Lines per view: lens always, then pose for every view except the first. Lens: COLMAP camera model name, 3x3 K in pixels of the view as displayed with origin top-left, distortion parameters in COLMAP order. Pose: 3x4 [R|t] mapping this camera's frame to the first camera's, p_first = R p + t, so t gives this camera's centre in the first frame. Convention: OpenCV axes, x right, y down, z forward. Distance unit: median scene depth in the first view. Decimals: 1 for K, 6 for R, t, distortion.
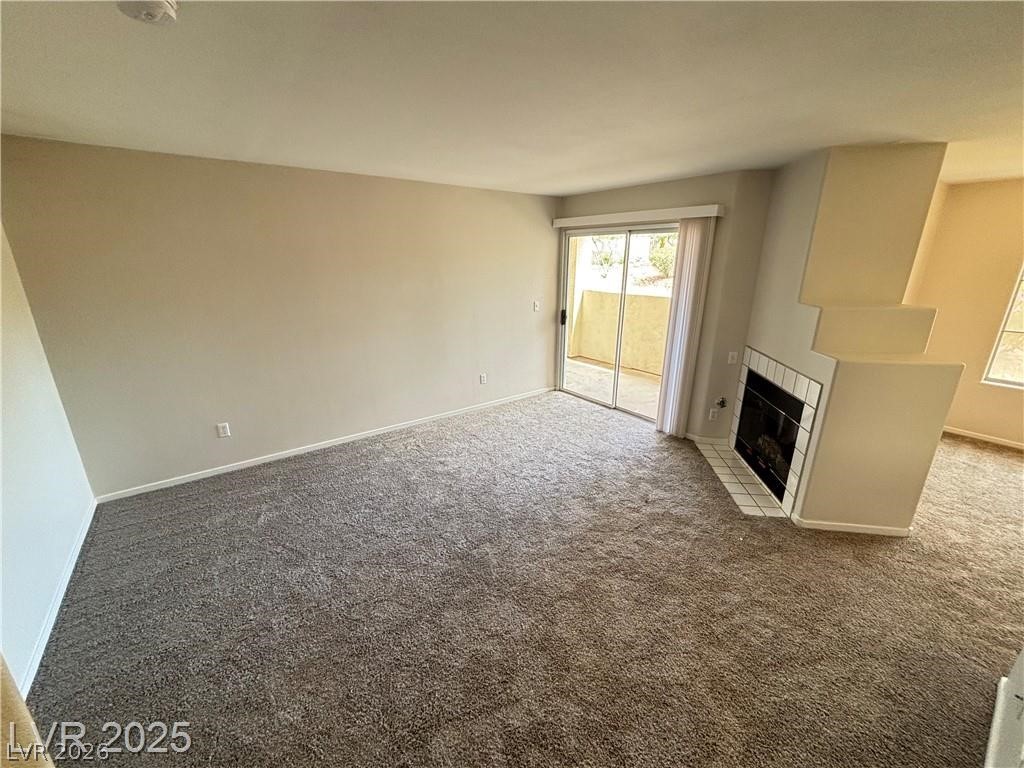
lens RADIAL K [[413.4, 0, 507.5], [0, 413.4, 379.9], [0, 0, 1]] dist [-0.001779, 0.000770]
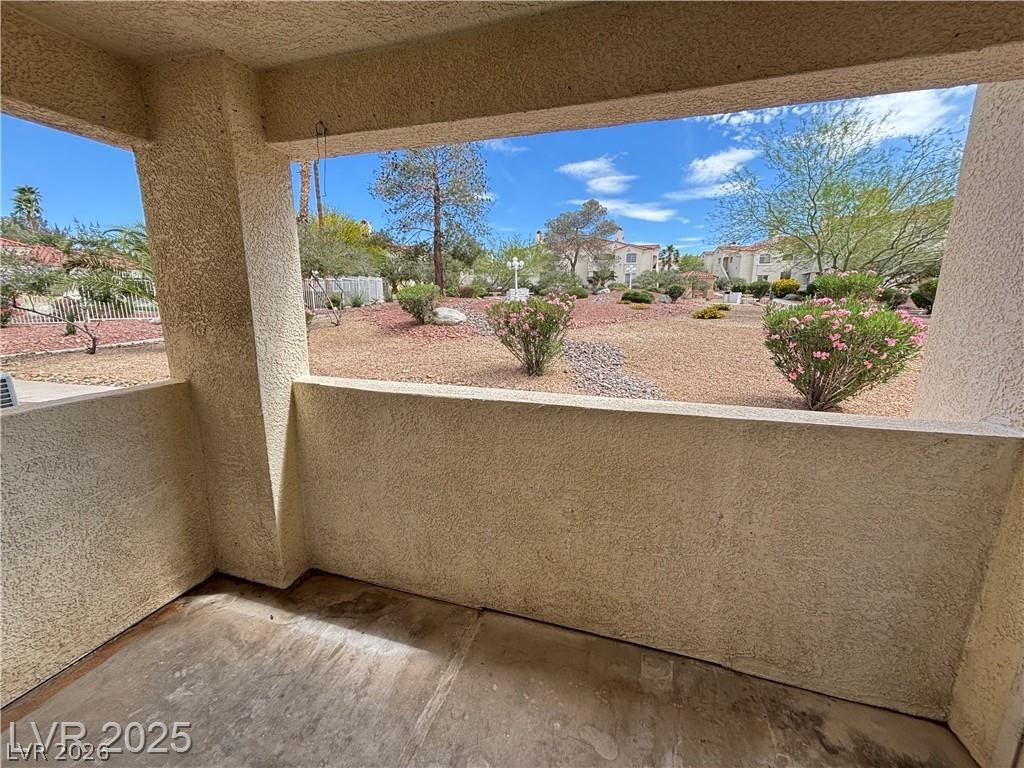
lens RADIAL K [[413.4, 0, 511.0], [0, 413.4, 383.7], [0, 0, 1]] dist [-0.001779, 0.000770]
pose [[0.810160, -0.120289, 0.573734, 0.237373], [0.171147, 0.984615, -0.035240, -0.313724], [-0.560668, 0.126743, 0.818283, 1.106353]]
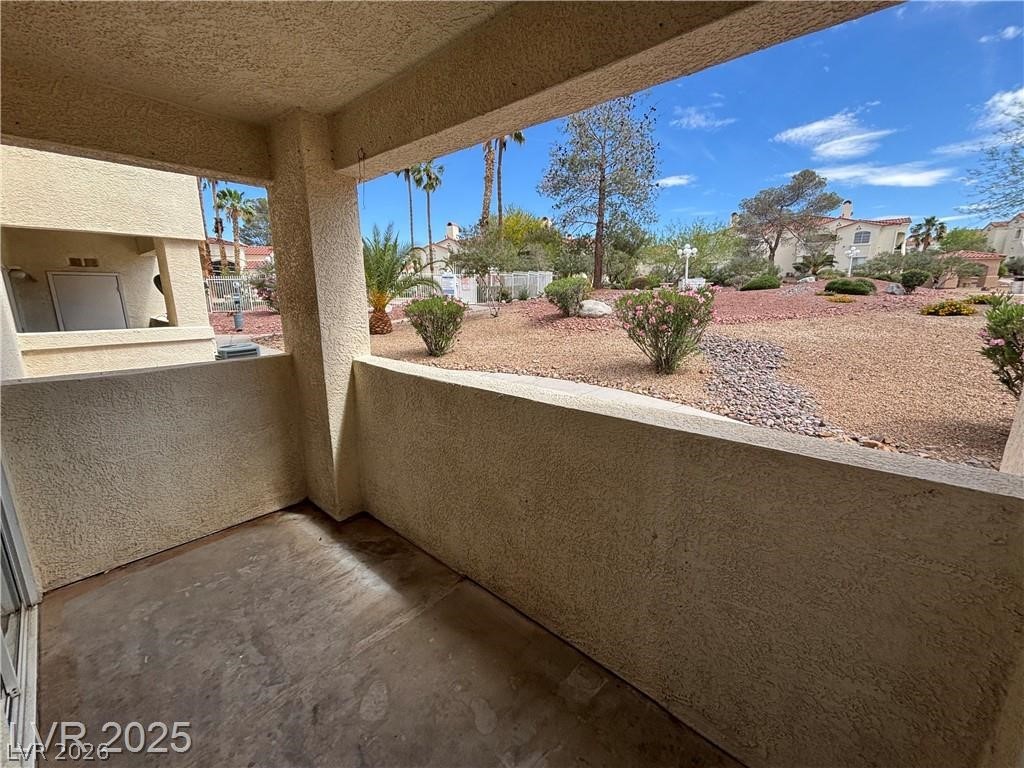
lens RADIAL K [[413.4, 0, 510.1], [0, 413.4, 383.4], [0, 0, 1]] dist [-0.001779, 0.000770]
pose [[0.979079, -0.053719, 0.196261, 0.448196], [0.068388, 0.995288, -0.068741, -0.278681], [-0.191643, 0.080725, 0.978139, 0.991169]]
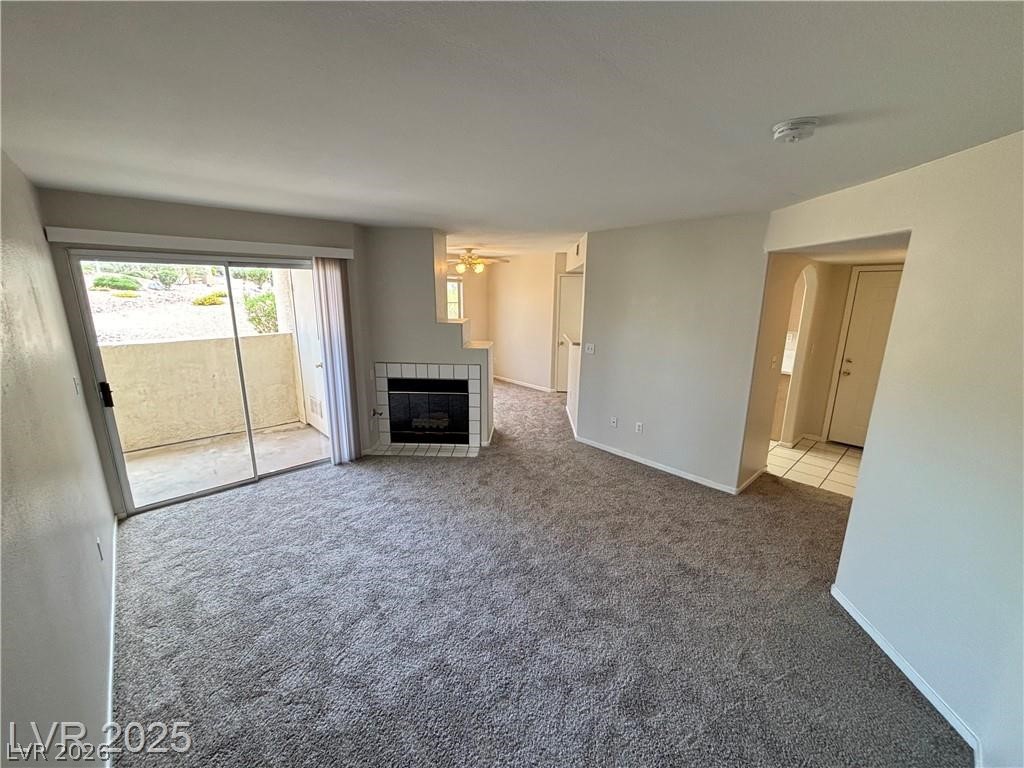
lens RADIAL K [[413.4, 0, 508.3], [0, 413.4, 387.8], [0, 0, 1]] dist [-0.001779, 0.000770]
pose [[-0.101315, -0.238482, 0.965848, -0.602377], [0.274730, 0.926385, 0.257556, -0.194940], [-0.956169, 0.291441, -0.028338, 0.583955]]
